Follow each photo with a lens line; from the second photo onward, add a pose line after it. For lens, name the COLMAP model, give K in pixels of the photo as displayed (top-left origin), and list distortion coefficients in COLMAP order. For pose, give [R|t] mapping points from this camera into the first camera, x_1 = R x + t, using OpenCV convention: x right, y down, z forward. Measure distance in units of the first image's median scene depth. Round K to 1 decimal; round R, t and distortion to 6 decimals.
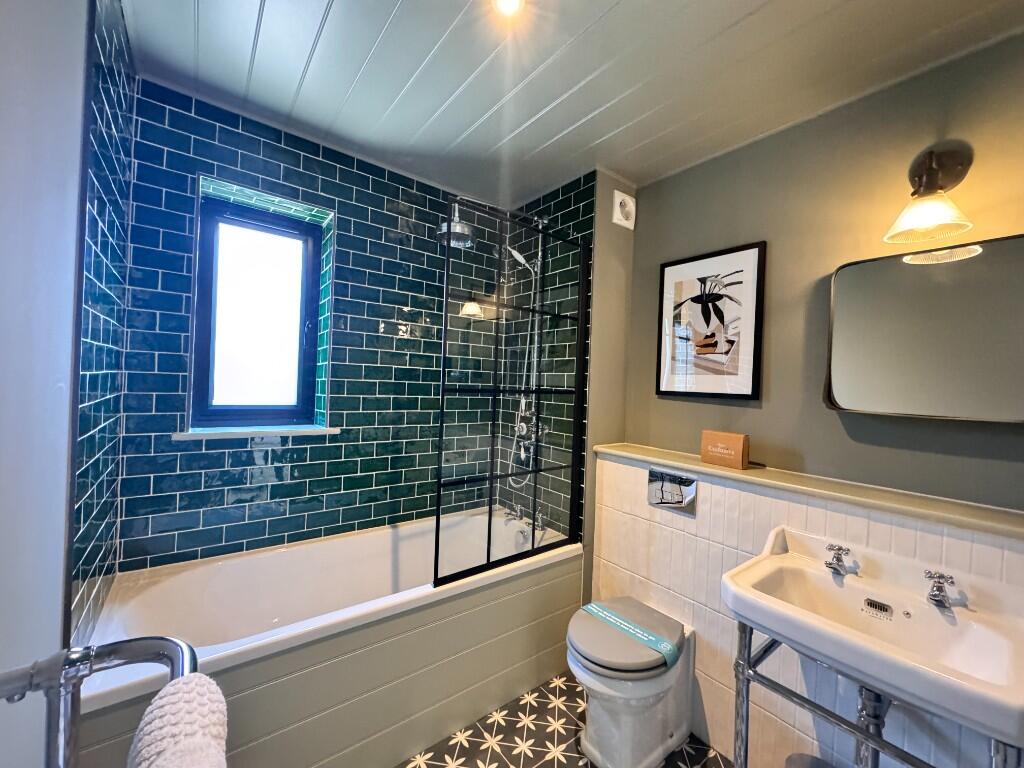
lens RADIAL K [[410.4, 0, 506.9], [0, 410.4, 382.9], [0, 0, 1]] dist [-0.003137, 0.000730]
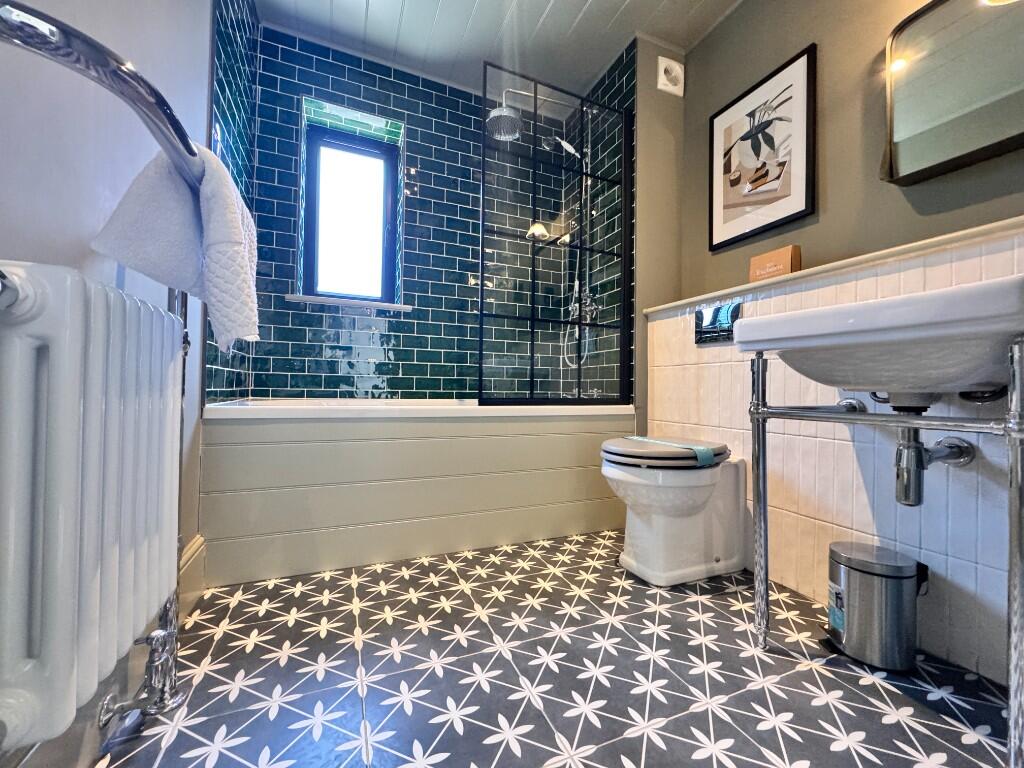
lens RADIAL K [[410.4, 0, 509.0], [0, 410.4, 387.0], [0, 0, 1]] dist [-0.003137, 0.000730]
pose [[0.966829, -0.028634, -0.253816, 0.149868], [0.022713, 0.999398, -0.026229, 0.382096], [0.254414, 0.019594, 0.966897, -0.051434]]
